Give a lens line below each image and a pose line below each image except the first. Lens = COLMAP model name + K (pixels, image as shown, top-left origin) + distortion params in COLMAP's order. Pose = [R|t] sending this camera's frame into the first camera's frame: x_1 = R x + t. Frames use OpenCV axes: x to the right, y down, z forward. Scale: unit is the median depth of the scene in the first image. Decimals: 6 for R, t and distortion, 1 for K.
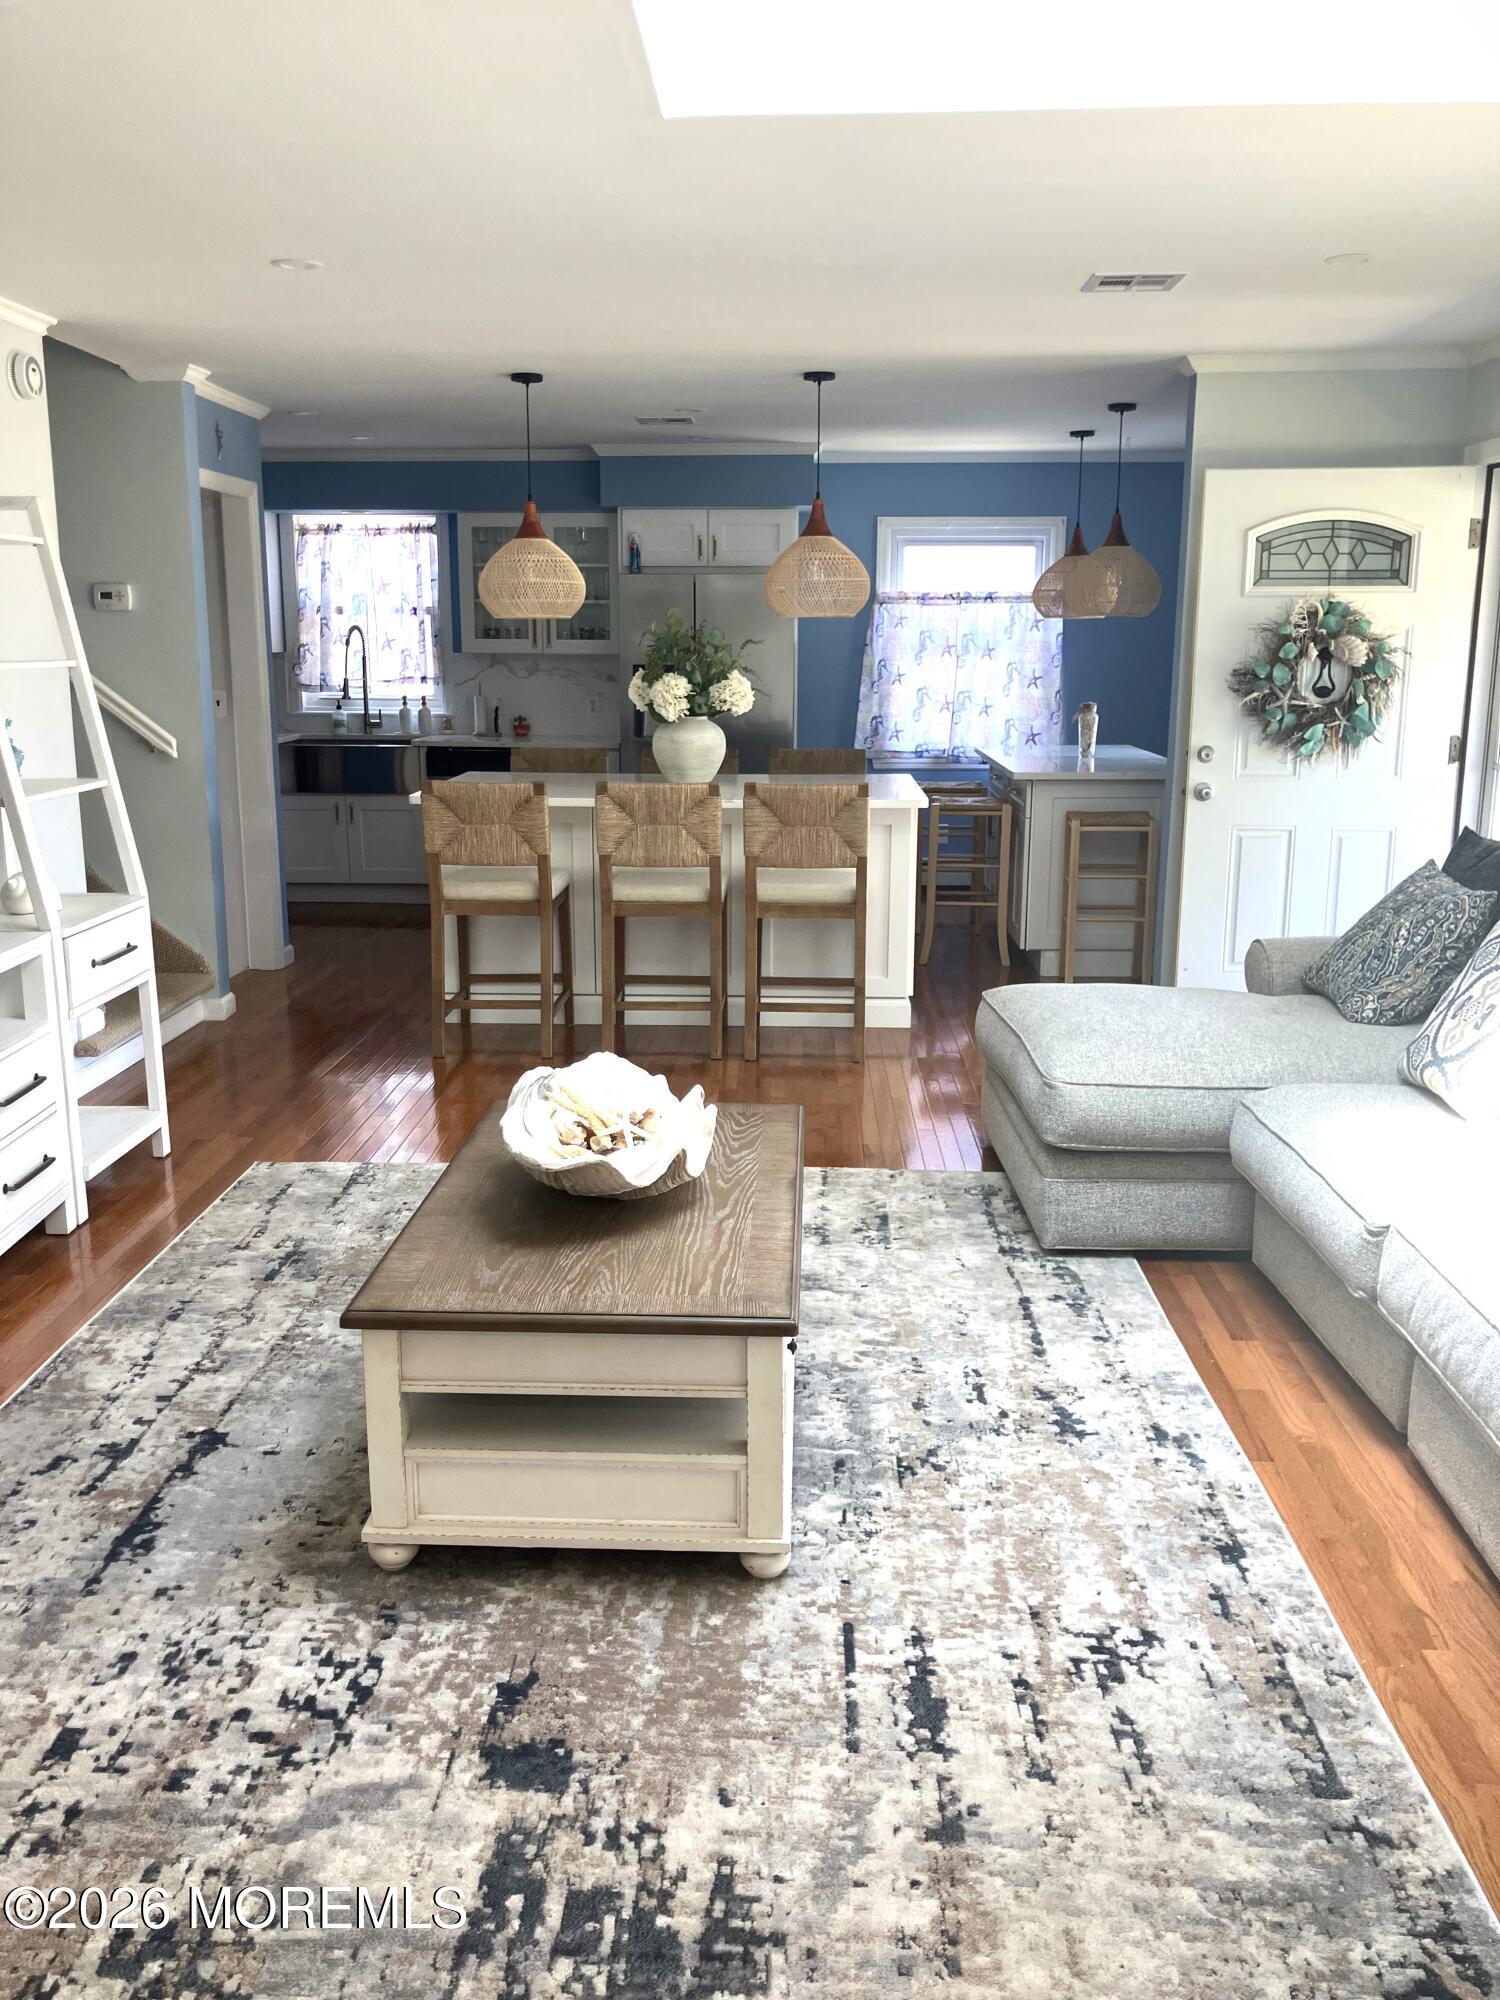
lens RADIAL K [[1651.8, 0, 745.2], [0, 1651.8, 1001.9], [0, 0, 1]] dist [0.038582, -0.030377]
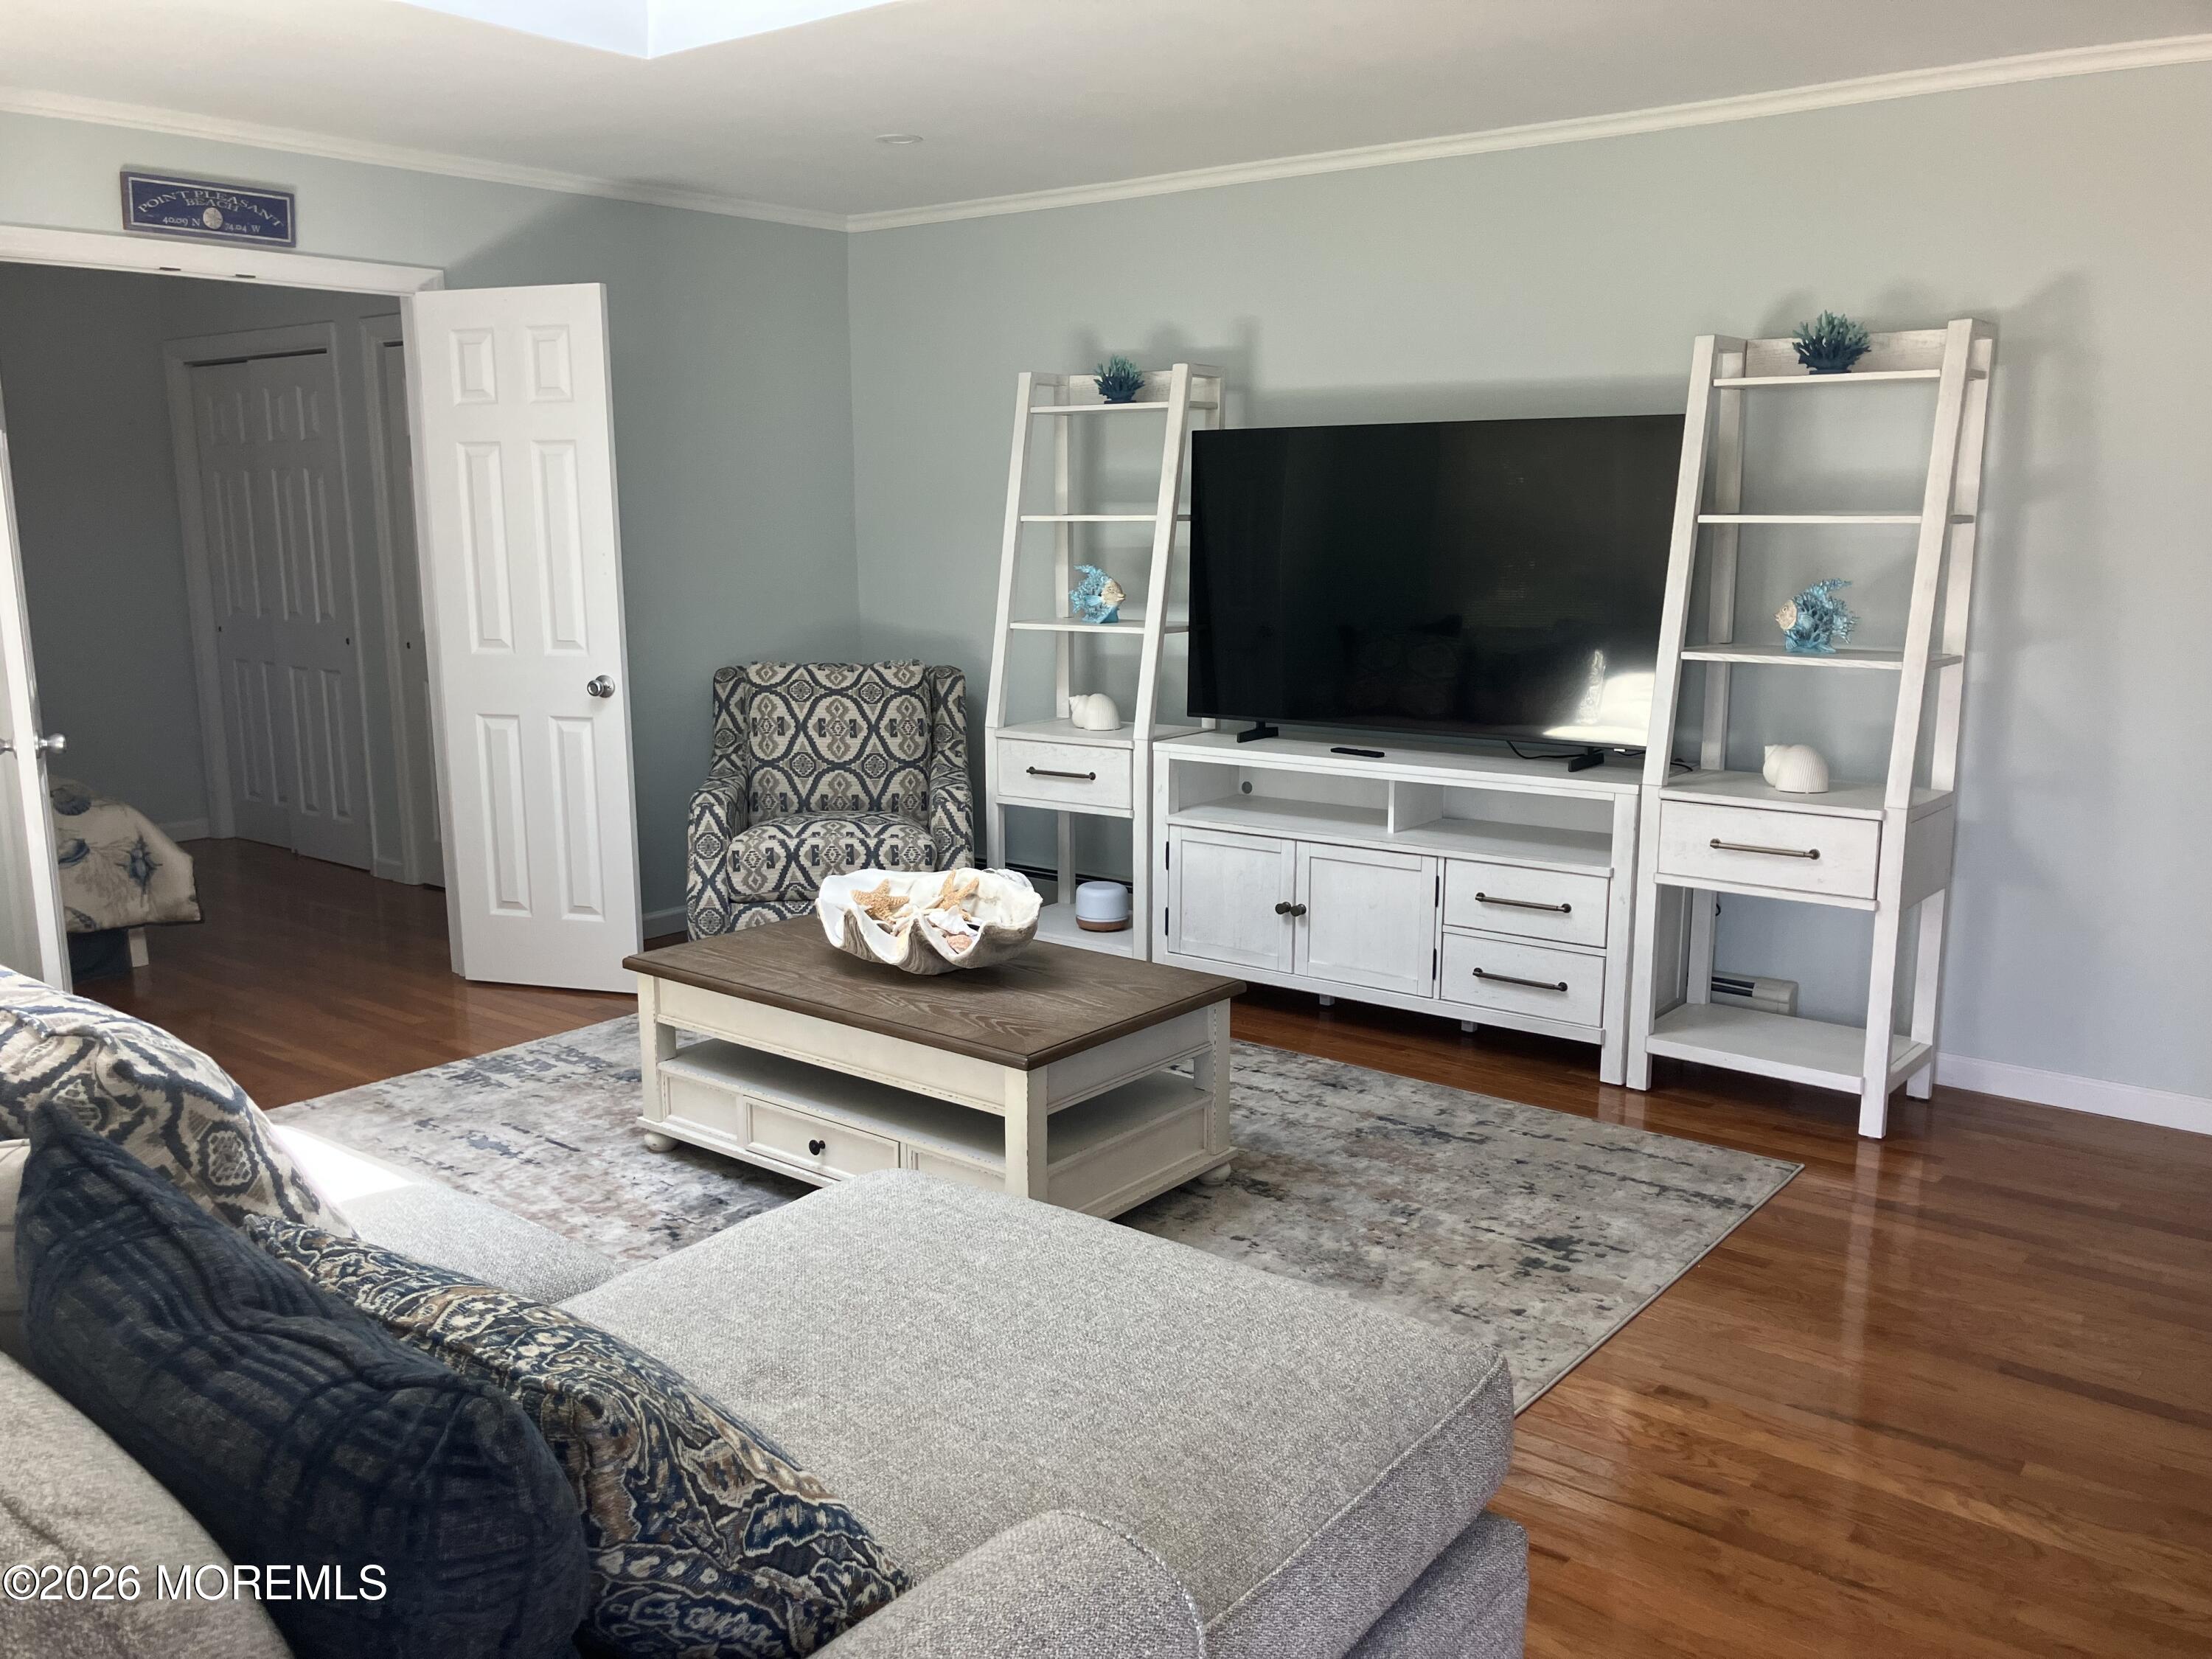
lens RADIAL K [[1826.9, 0, 1049.9], [0, 1826.9, 855.4], [0, 0, 1]] dist [0.038582, -0.030377]
pose [[-0.609055, 0.157874, -0.777257, 0.858992], [-0.168929, 0.931681, 0.321612, -0.389456], [0.774929, 0.327180, -0.540775, 1.762101]]
